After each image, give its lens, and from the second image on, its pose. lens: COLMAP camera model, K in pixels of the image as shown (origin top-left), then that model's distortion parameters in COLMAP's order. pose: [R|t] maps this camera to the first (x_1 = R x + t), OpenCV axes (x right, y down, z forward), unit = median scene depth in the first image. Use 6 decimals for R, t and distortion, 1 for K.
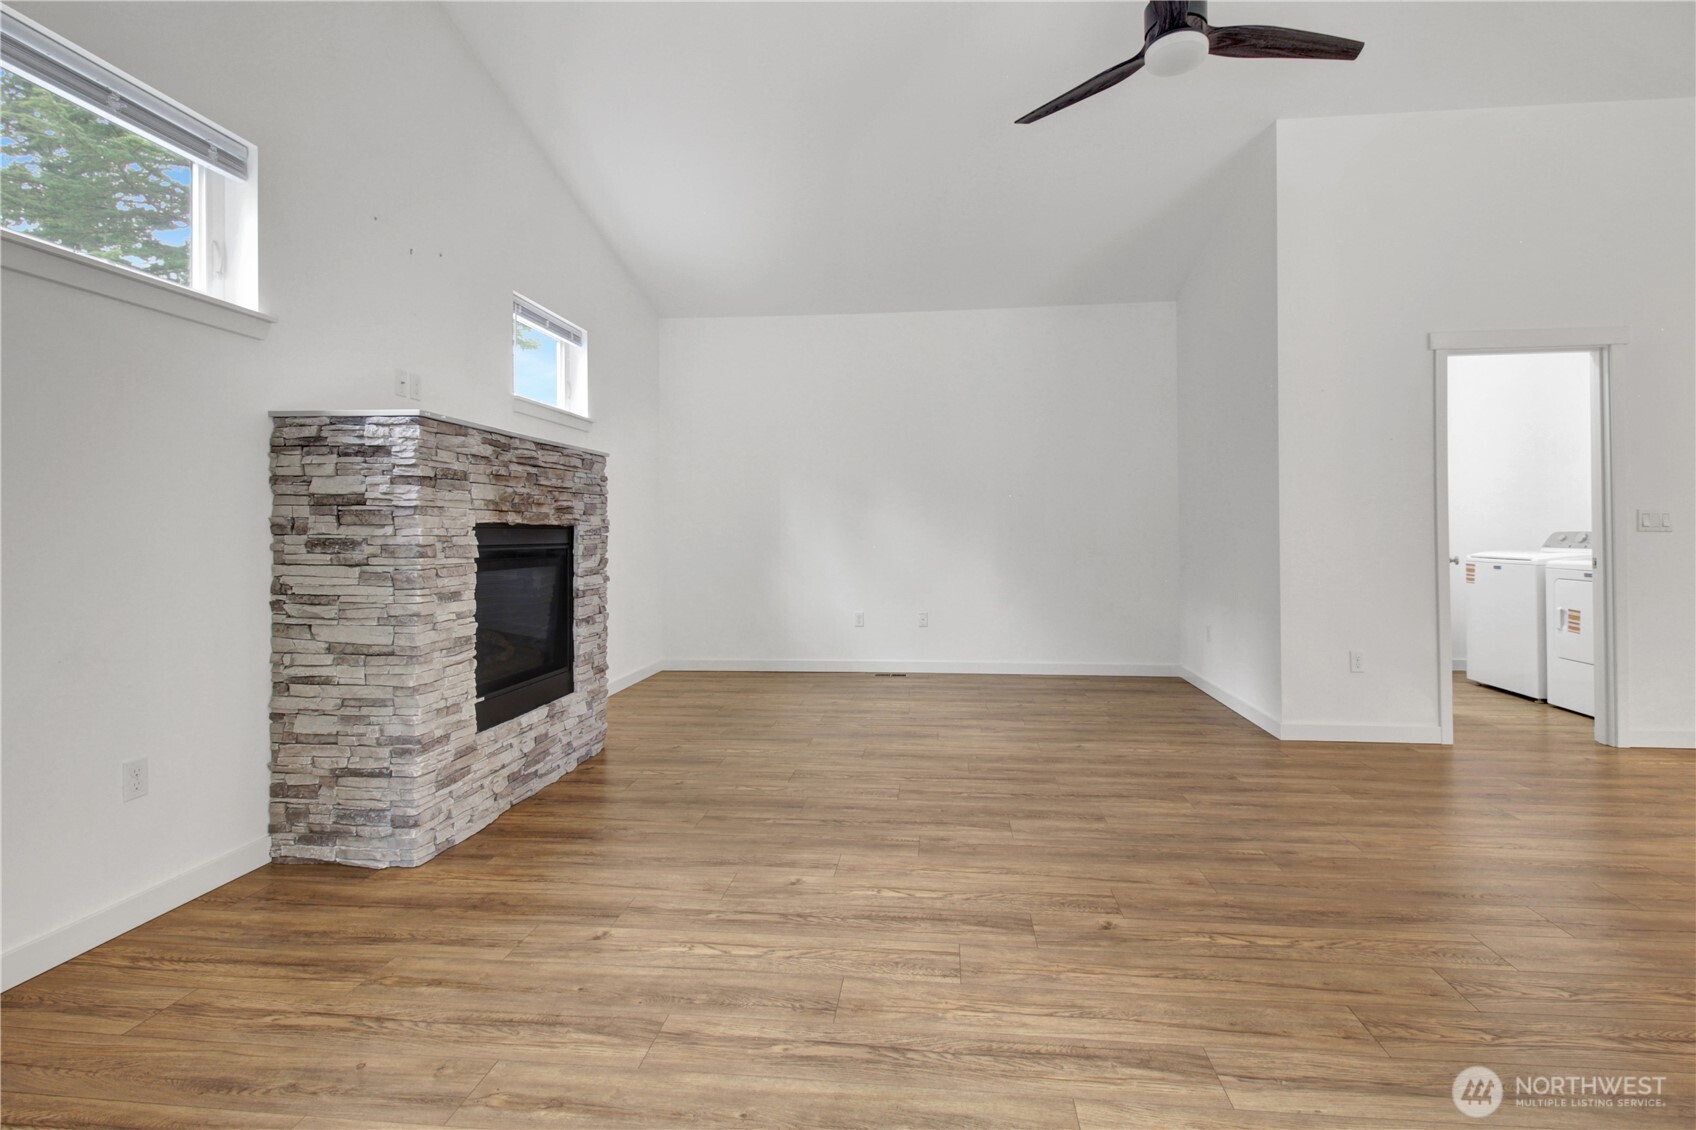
lens RADIAL K [[790.0, 0, 861.1], [0, 790.0, 524.4], [0, 0, 1]] dist [0.013731, -0.006732]
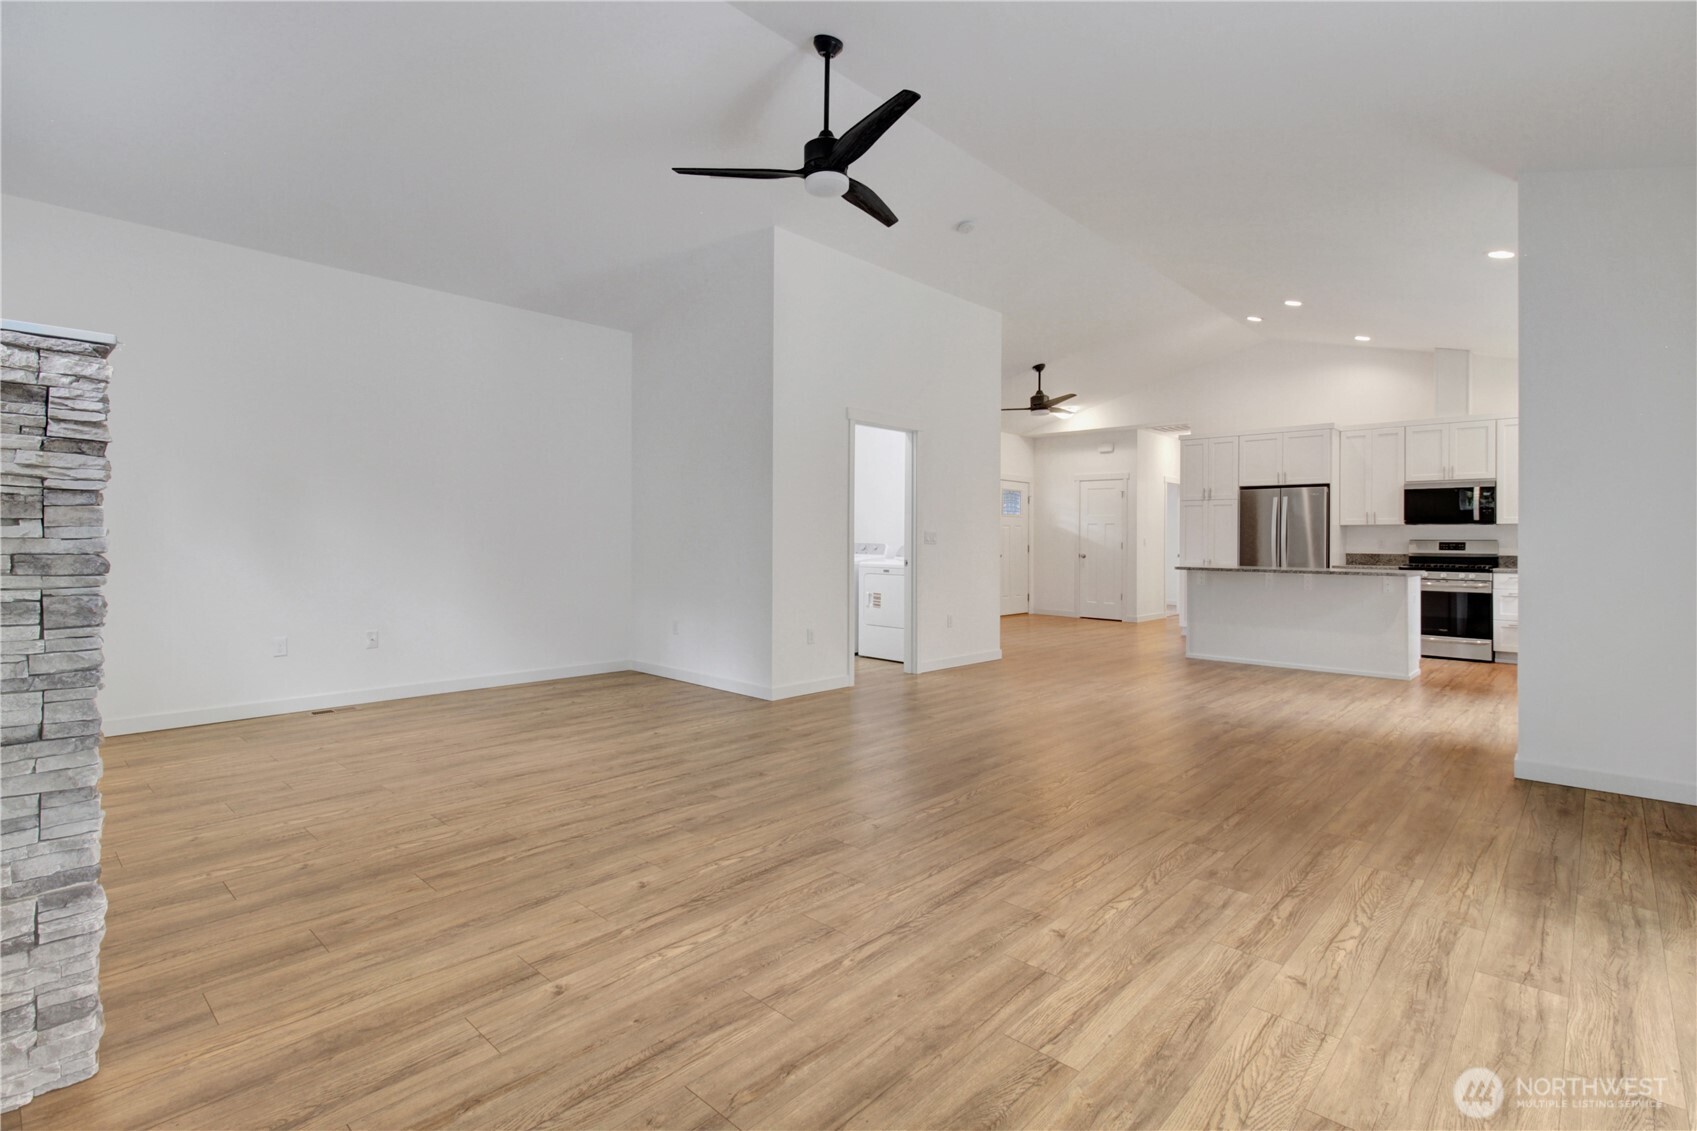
lens RADIAL K [[790.5, 0, 857.1], [0, 790.5, 532.4], [0, 0, 1]] dist [0.013731, -0.006732]
pose [[0.609234, 0.018604, 0.792772, -0.608001], [-0.019145, 0.999778, -0.008750, 0.003043], [-0.792759, -0.009847, 0.609455, 0.138440]]
